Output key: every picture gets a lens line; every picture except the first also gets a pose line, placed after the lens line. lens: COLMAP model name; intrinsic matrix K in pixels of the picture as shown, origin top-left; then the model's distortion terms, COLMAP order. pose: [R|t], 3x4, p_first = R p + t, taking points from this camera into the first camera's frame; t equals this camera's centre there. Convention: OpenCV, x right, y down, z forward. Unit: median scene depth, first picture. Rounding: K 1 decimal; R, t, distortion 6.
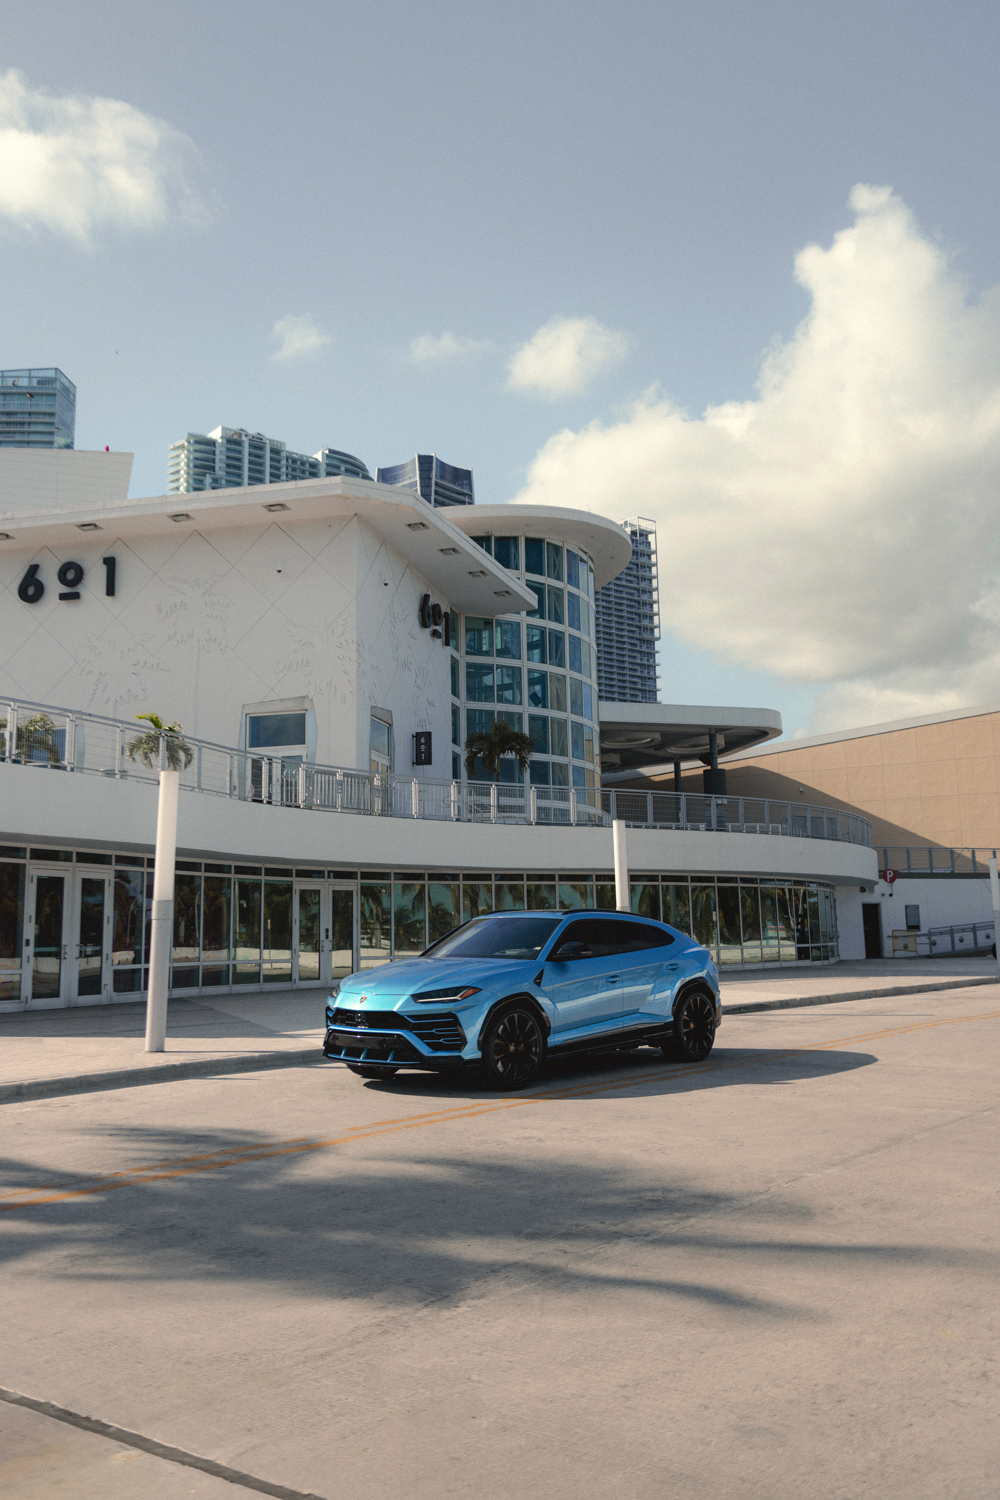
lens RADIAL K [[1224.3, 0, 500.0], [0, 1224.3, 750.0], [0, 0, 1]] dist [-0.065736, -0.001229]
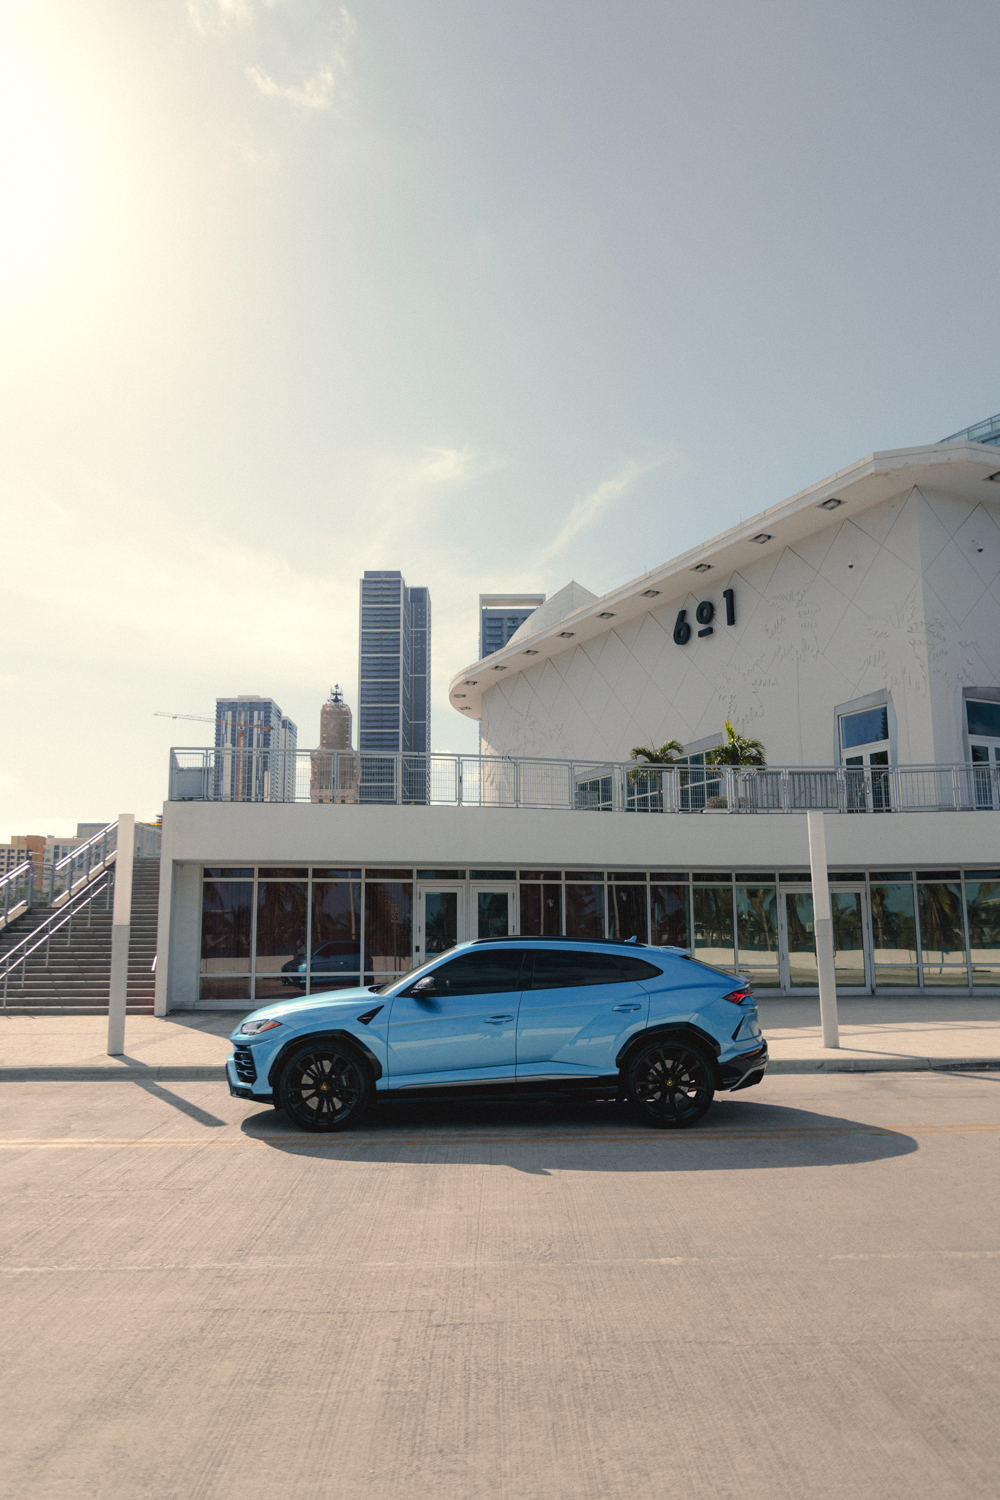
lens RADIAL K [[1067.1, 0, 499.9], [0, 1067.1, 808.7], [0, 0, 1]] dist [-0.047756, 0.000792]
pose [[0.684409, -0.082060, -0.724465, 0.294578], [0.108999, 0.993995, -0.009617, 0.030893], [0.720904, -0.072384, 0.689244, 0.266042]]
